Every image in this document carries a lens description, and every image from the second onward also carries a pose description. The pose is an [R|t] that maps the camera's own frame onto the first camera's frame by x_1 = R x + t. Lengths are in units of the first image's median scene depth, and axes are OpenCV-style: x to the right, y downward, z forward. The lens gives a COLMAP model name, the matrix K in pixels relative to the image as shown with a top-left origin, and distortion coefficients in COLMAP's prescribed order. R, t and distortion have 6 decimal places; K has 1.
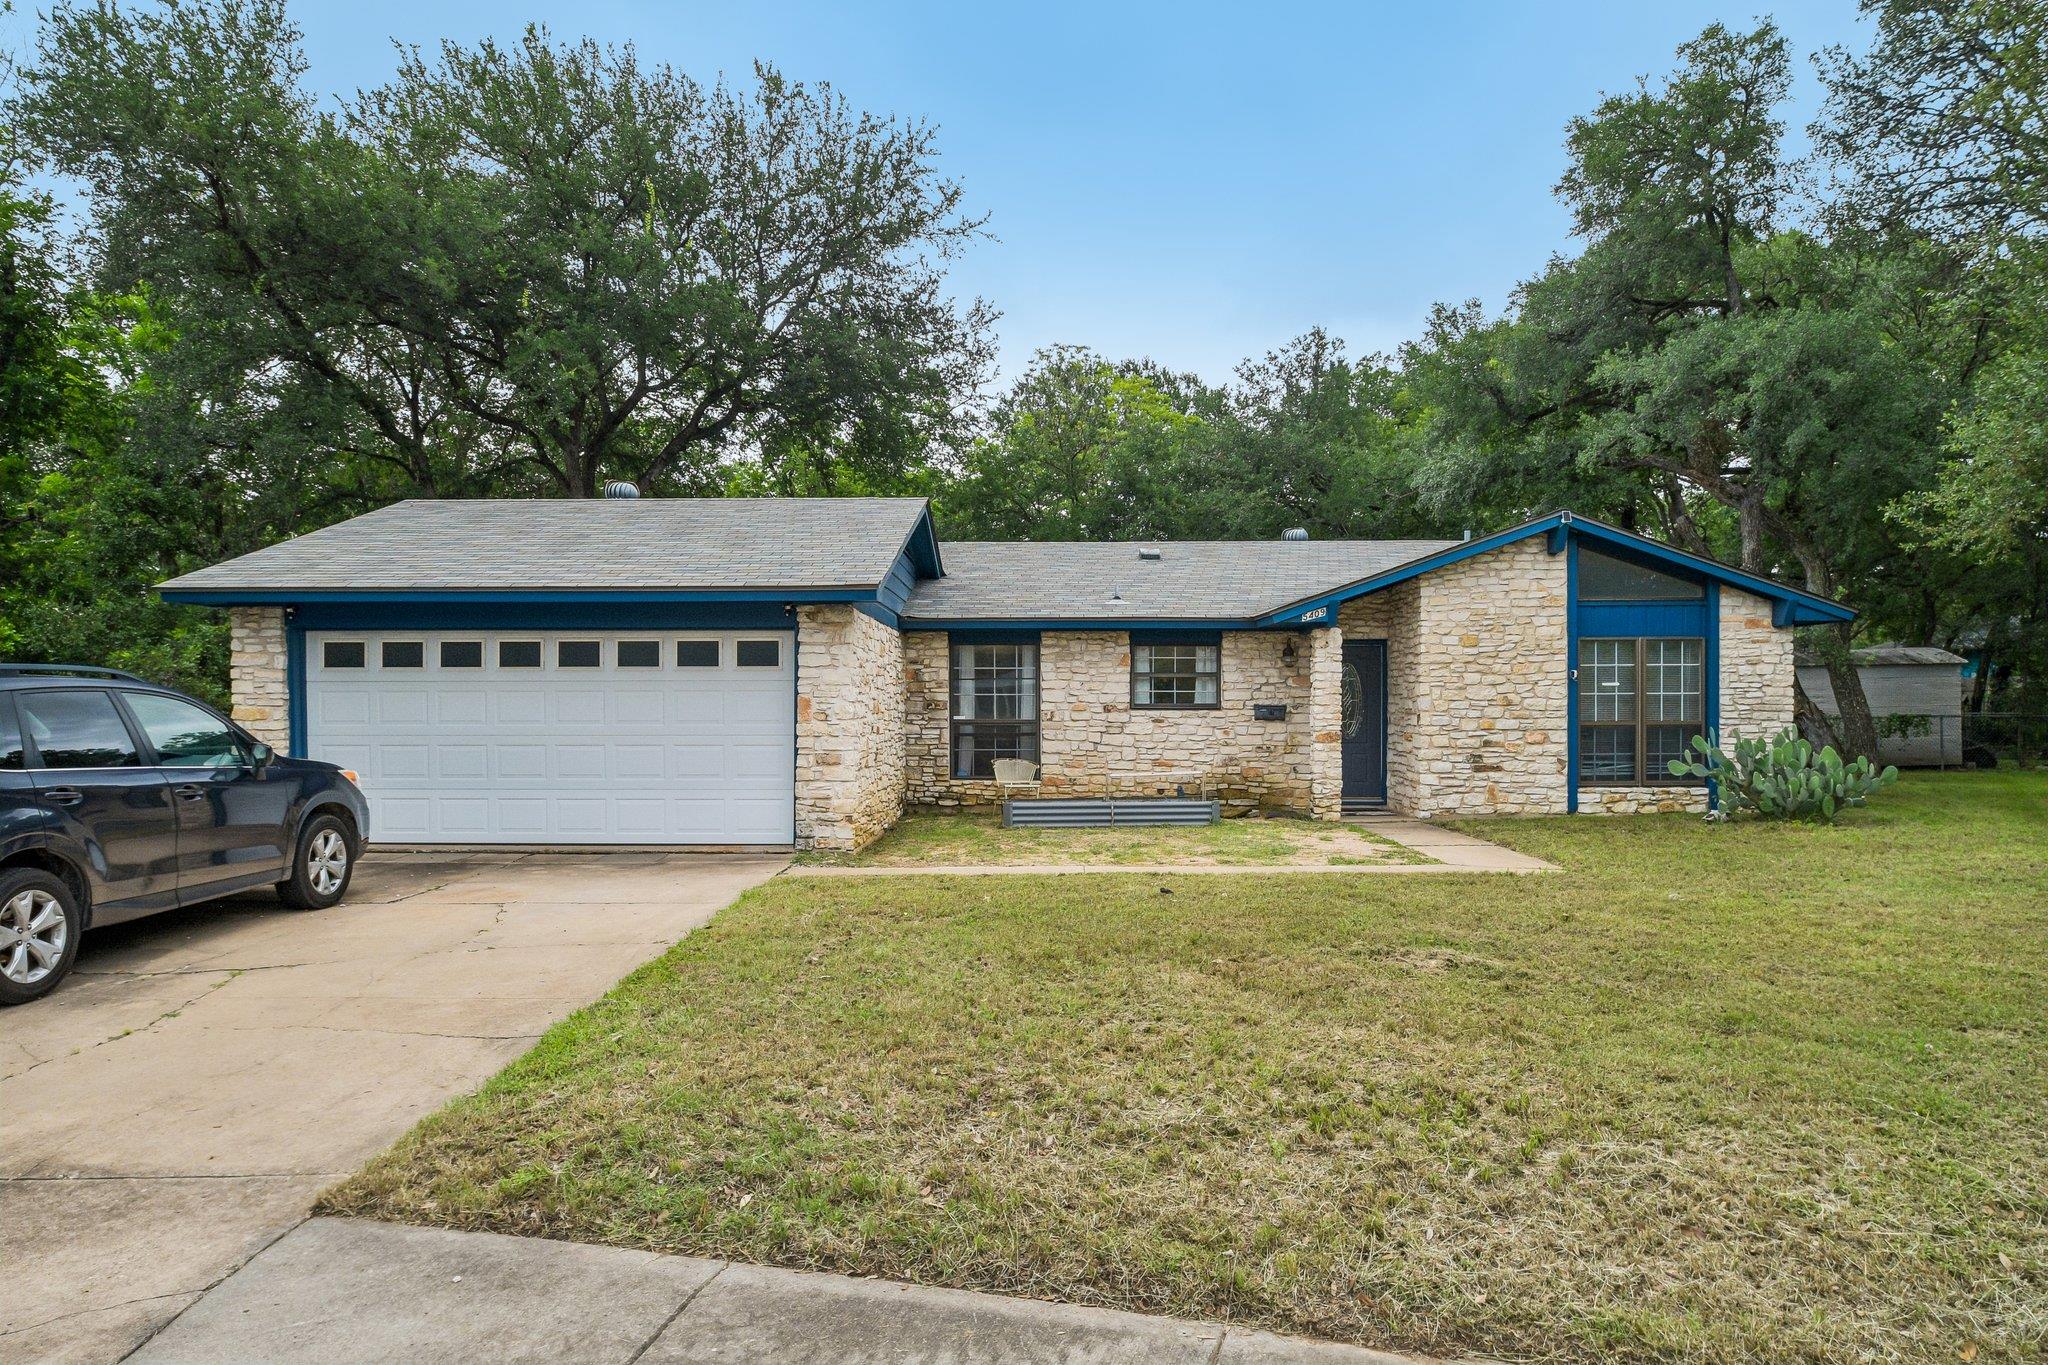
lens RADIAL K [[1249.1, 0, 1028.3], [0, 1249.1, 729.6], [0, 0, 1]] dist [-0.022306, -0.000633]
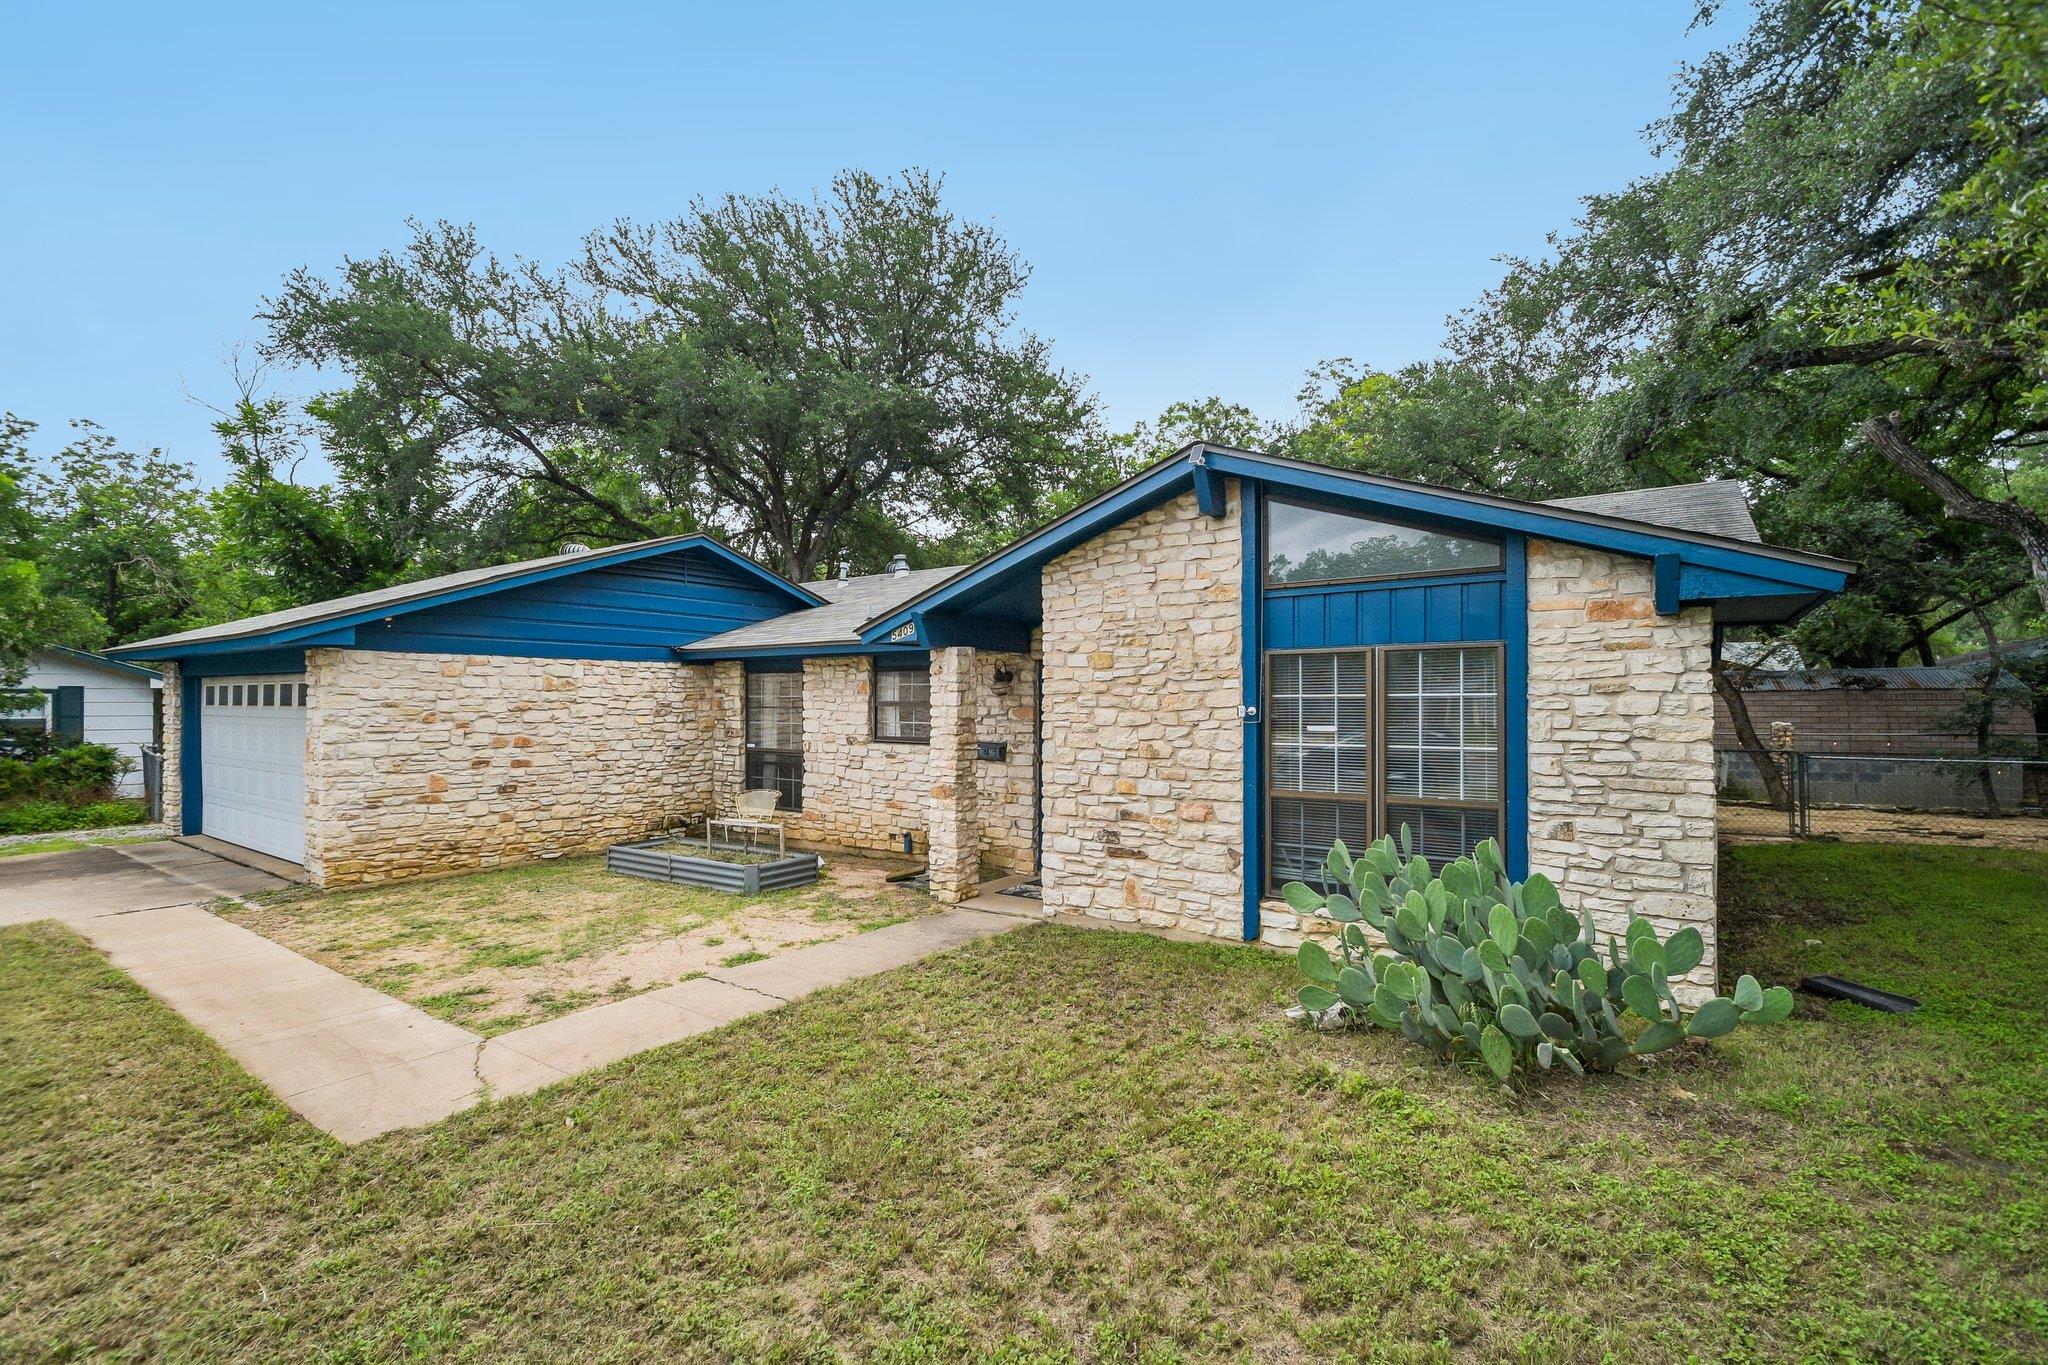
lens RADIAL K [[921.1, 0, 1018.6], [0, 921.1, 701.6], [0, 0, 1]] dist [0.002898, -0.000169]
pose [[0.815928, 0.002587, -0.578148, 0.602678], [-0.010421, 0.999893, -0.010233, -0.043412], [0.578059, 0.014374, 0.815868, 0.567001]]
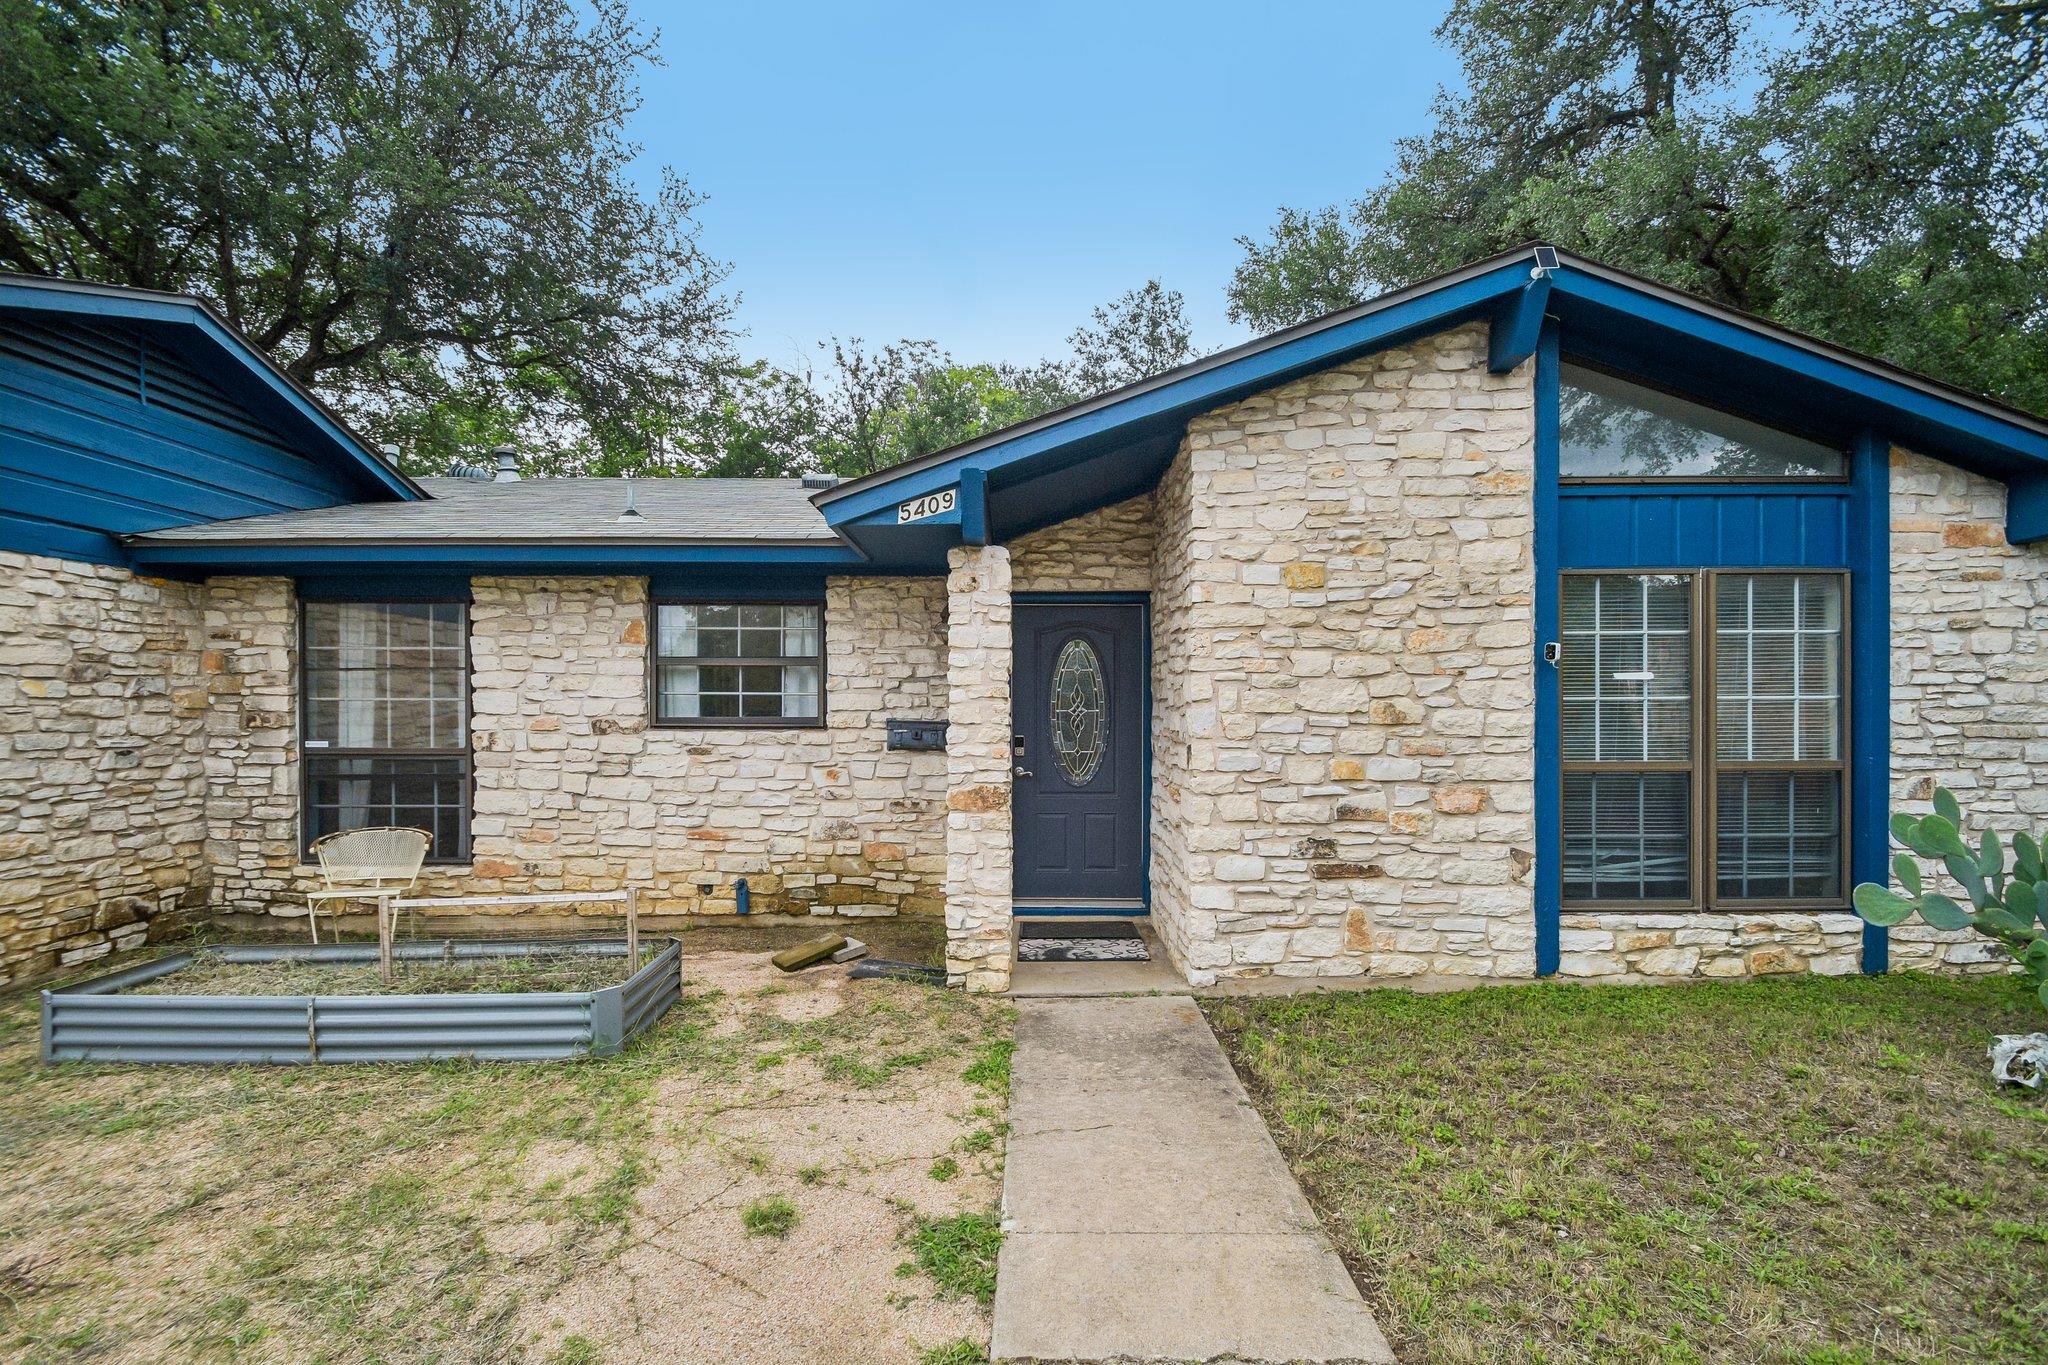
lens RADIAL K [[902.6, 0, 1017.0], [0, 902.6, 718.3], [0, 0, 1]] dist [0.014320, -0.016257]
pose [[0.999987, 0.000461, 0.005037, 0.252218], [-0.000431, 0.999982, -0.005919, -0.019939], [-0.005039, 0.005917, 0.999970, 0.685976]]
